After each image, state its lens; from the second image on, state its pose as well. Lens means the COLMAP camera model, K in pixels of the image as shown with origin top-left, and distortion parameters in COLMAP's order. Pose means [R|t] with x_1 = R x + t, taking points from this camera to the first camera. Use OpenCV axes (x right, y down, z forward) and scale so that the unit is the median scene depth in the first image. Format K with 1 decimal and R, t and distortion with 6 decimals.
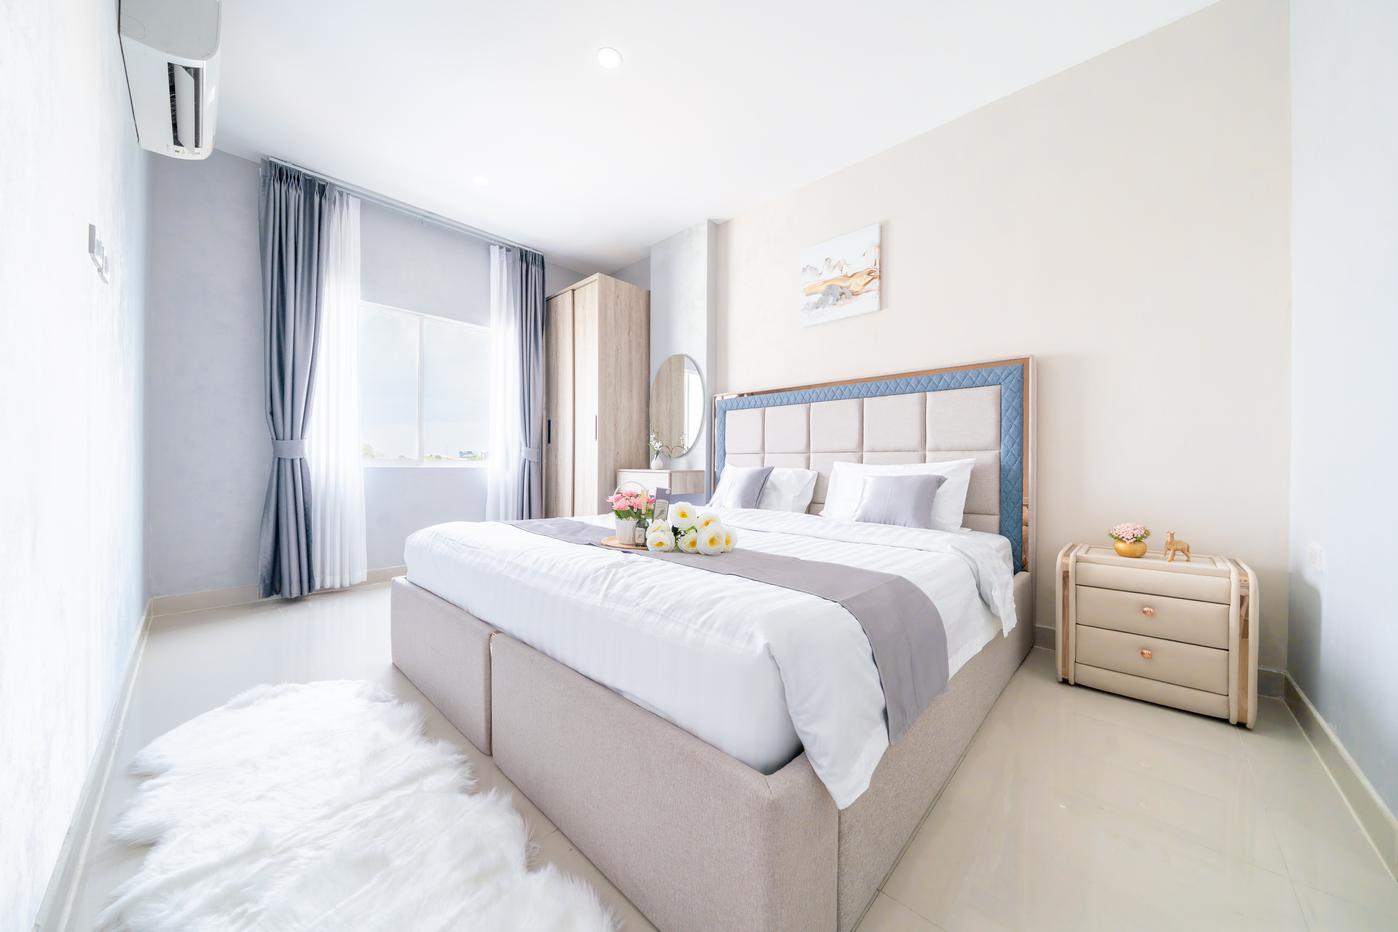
lens RADIAL K [[478.7, 0, 699.0], [0, 478.7, 466.0], [0, 0, 1]] dist [-0.006718, -0.000059]
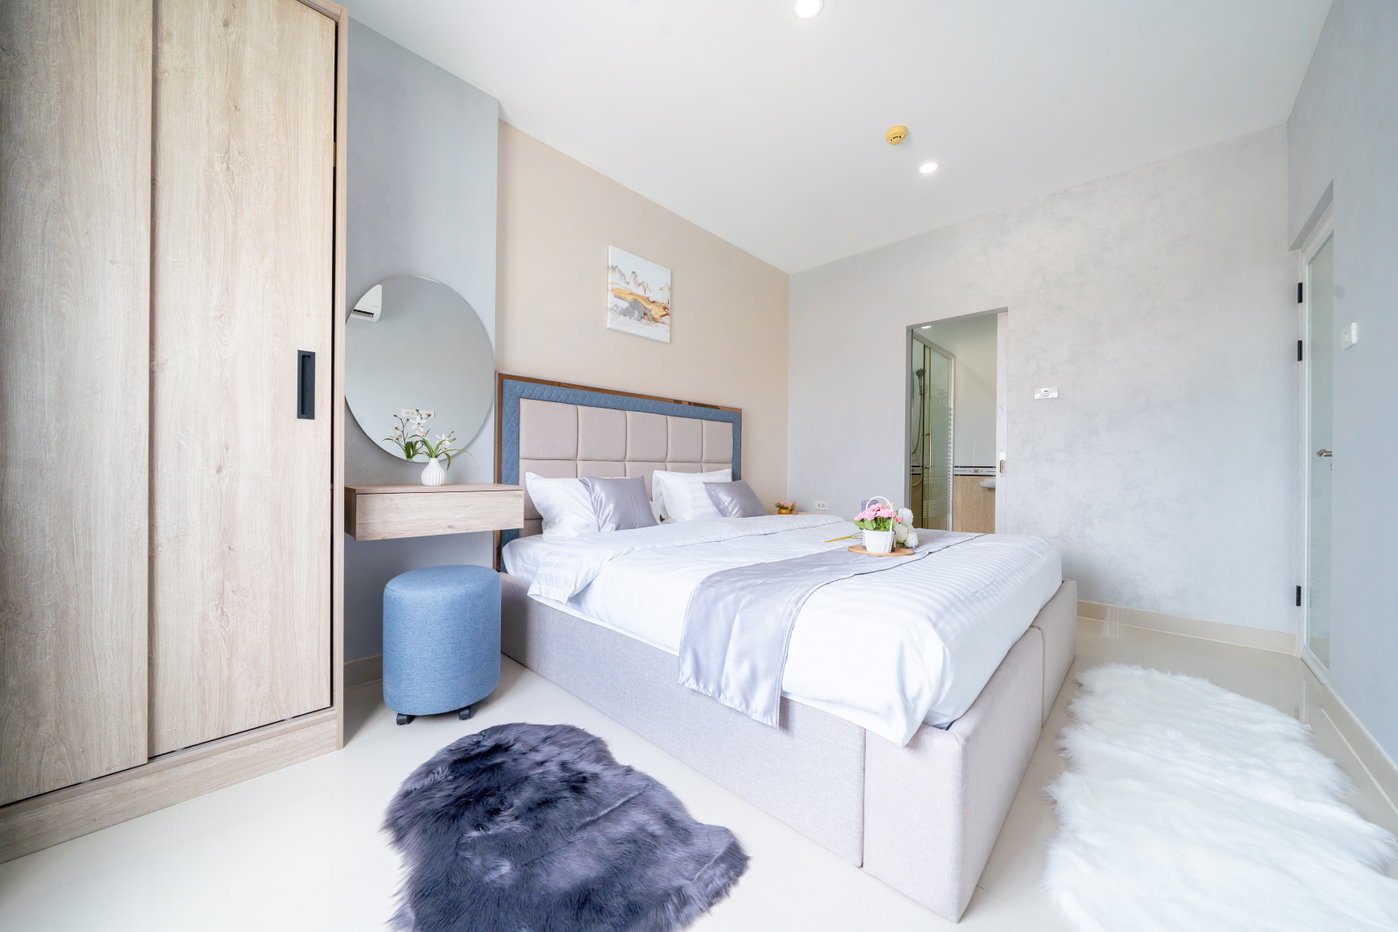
lens RADIAL K [[478.7, 0, 699.0], [0, 478.7, 466.0], [0, 0, 1]] dist [-0.006718, -0.000059]
pose [[0.009518, 0.002684, 0.999951, -0.753919], [-0.001318, 0.999996, -0.002672, -0.017141], [-0.999954, -0.001292, 0.009522, 0.853948]]
